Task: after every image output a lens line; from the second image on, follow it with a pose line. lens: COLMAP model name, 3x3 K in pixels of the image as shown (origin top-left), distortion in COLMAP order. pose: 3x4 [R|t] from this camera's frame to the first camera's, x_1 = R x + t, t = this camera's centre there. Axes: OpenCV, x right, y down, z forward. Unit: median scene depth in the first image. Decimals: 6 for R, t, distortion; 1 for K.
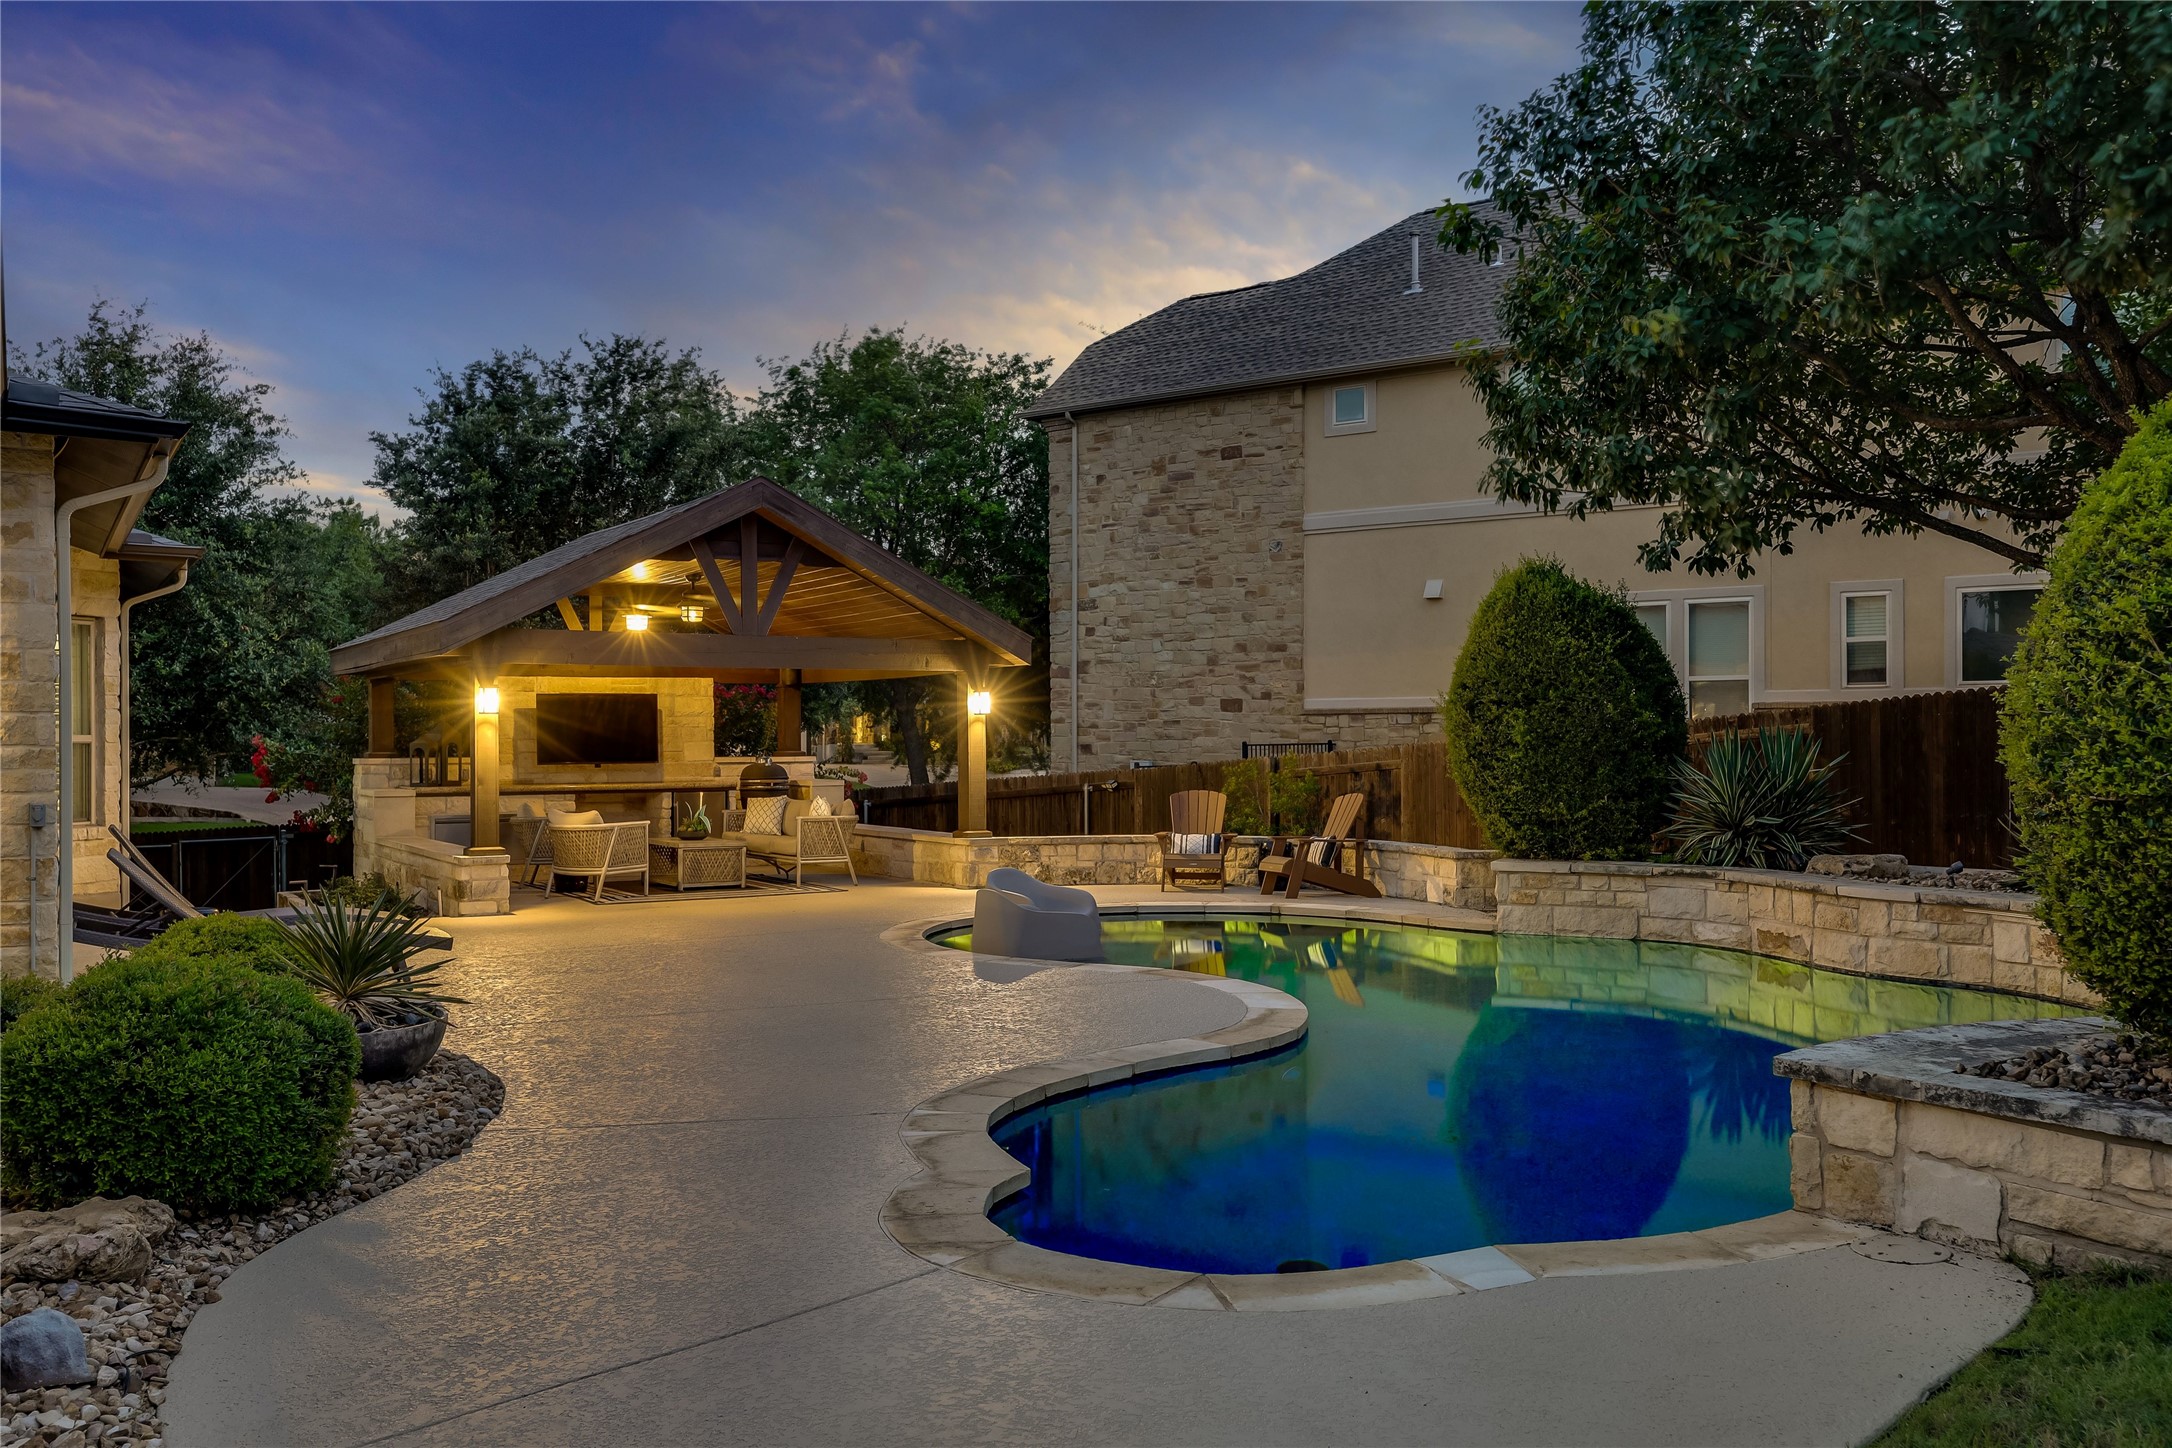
lens RADIAL K [[1780.2, 0, 1075.3], [0, 1780.2, 727.4], [0, 0, 1]] dist [0.017315, -0.001179]
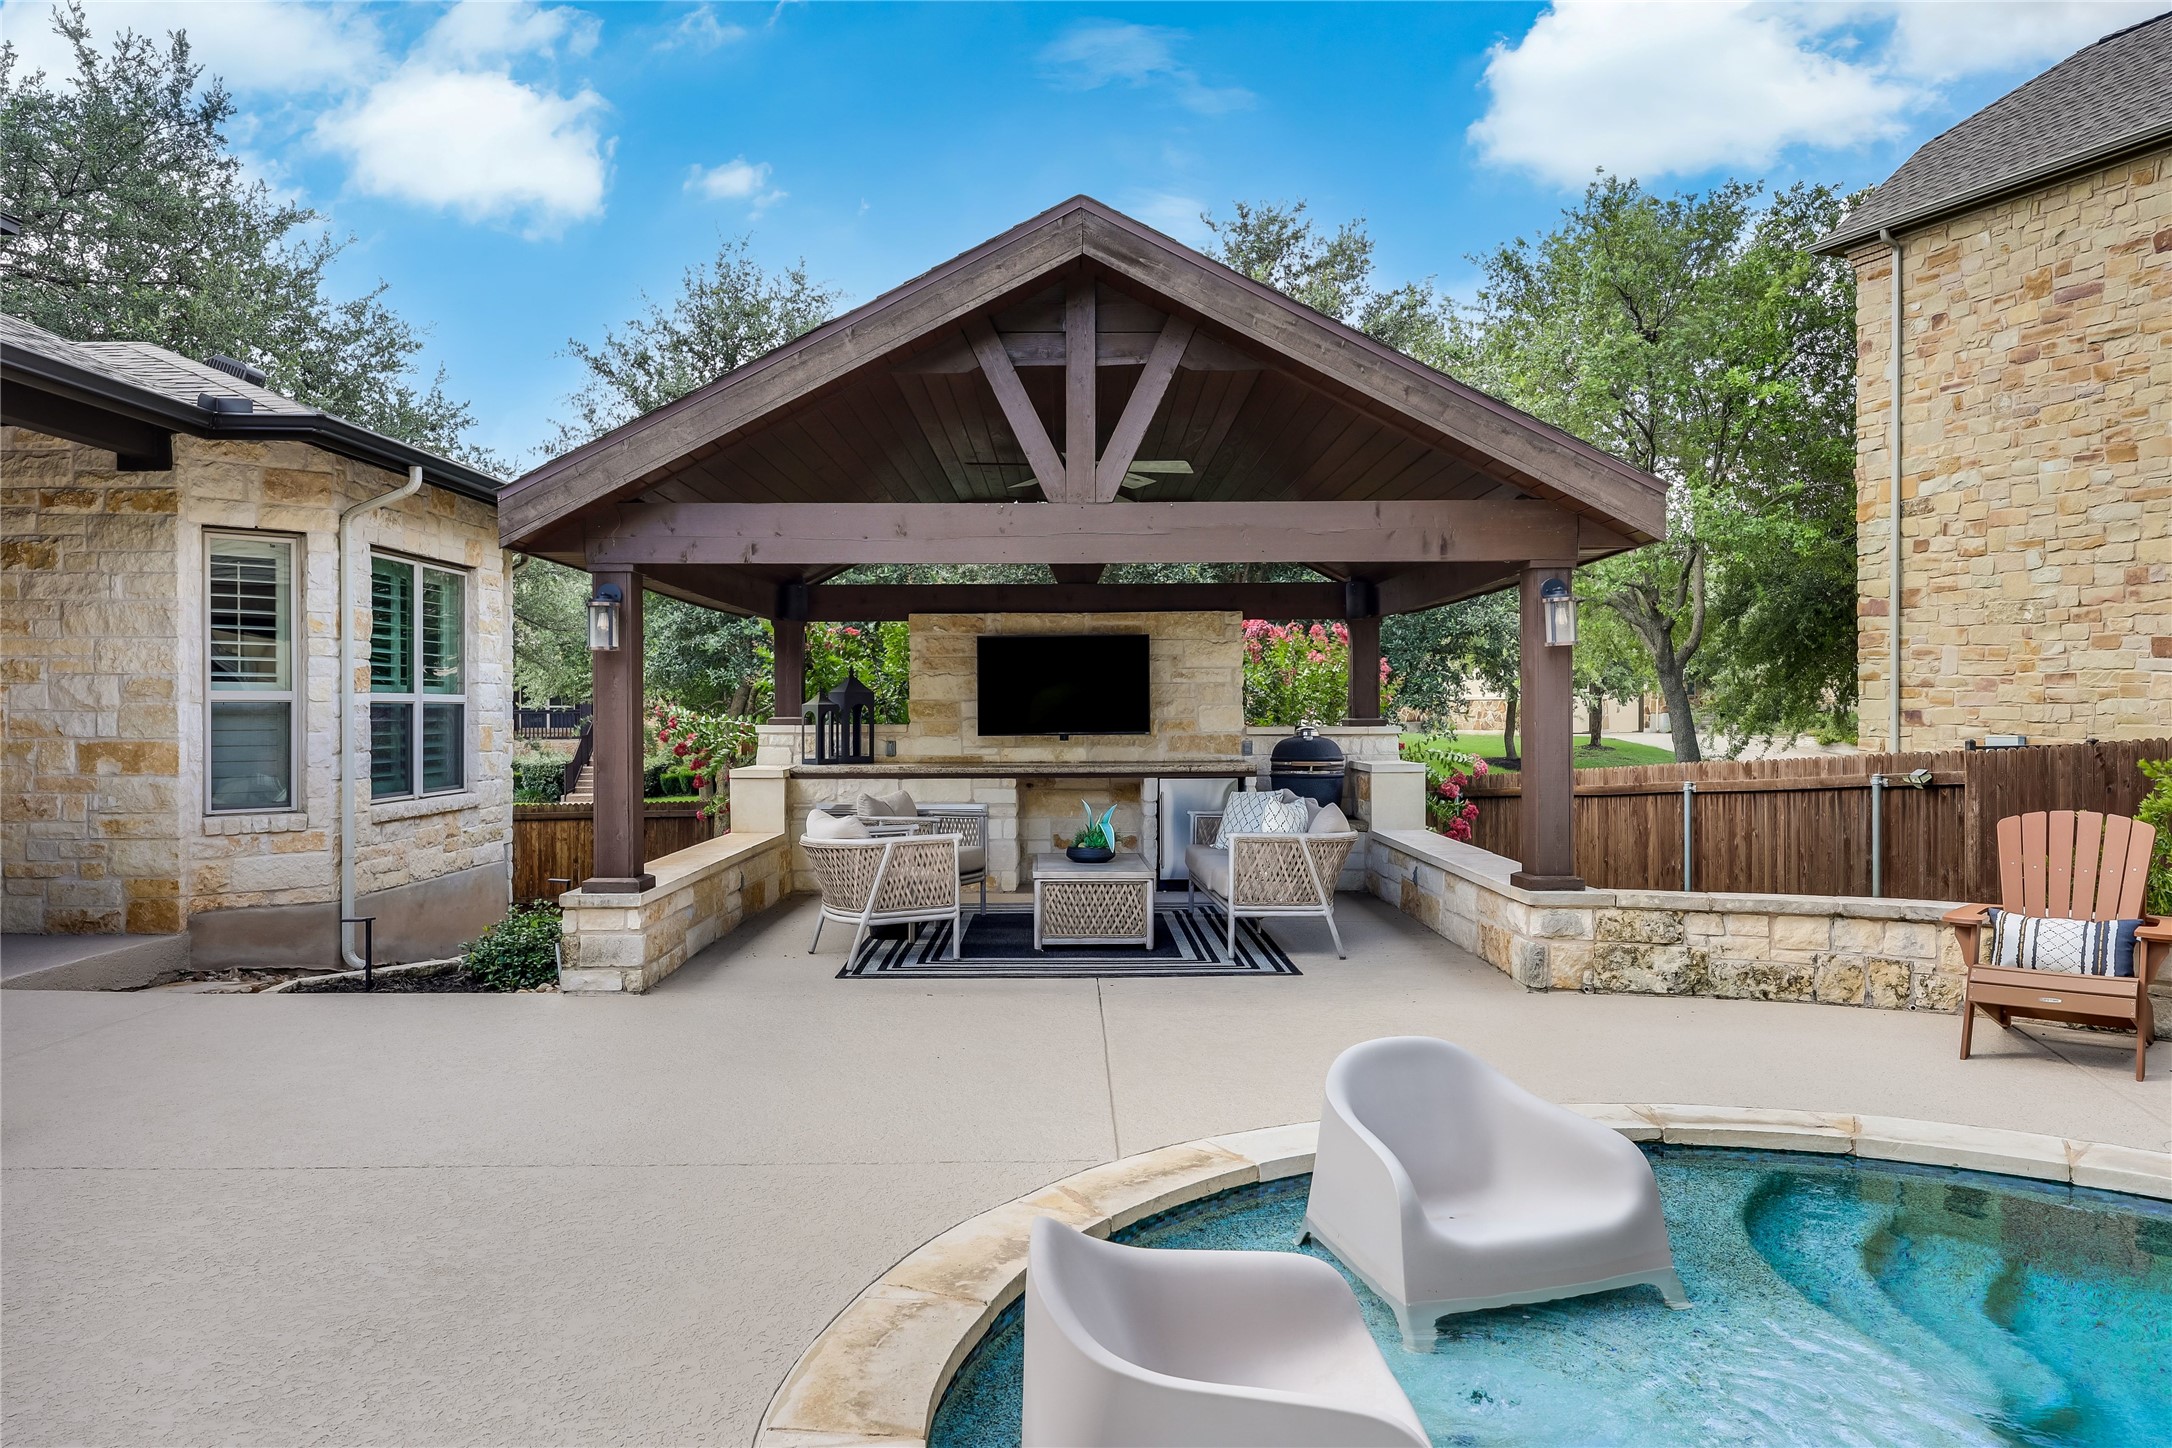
lens RADIAL K [[1529.3, 0, 1075.7], [0, 1529.3, 715.4], [0, 0, 1]] dist [0.010086, -0.008884]
pose [[0.860776, 0.002100, -0.508979, 0.030804], [0.002838, 0.999956, 0.008925, 0.005380], [0.508975, -0.009127, 0.860733, 0.348540]]
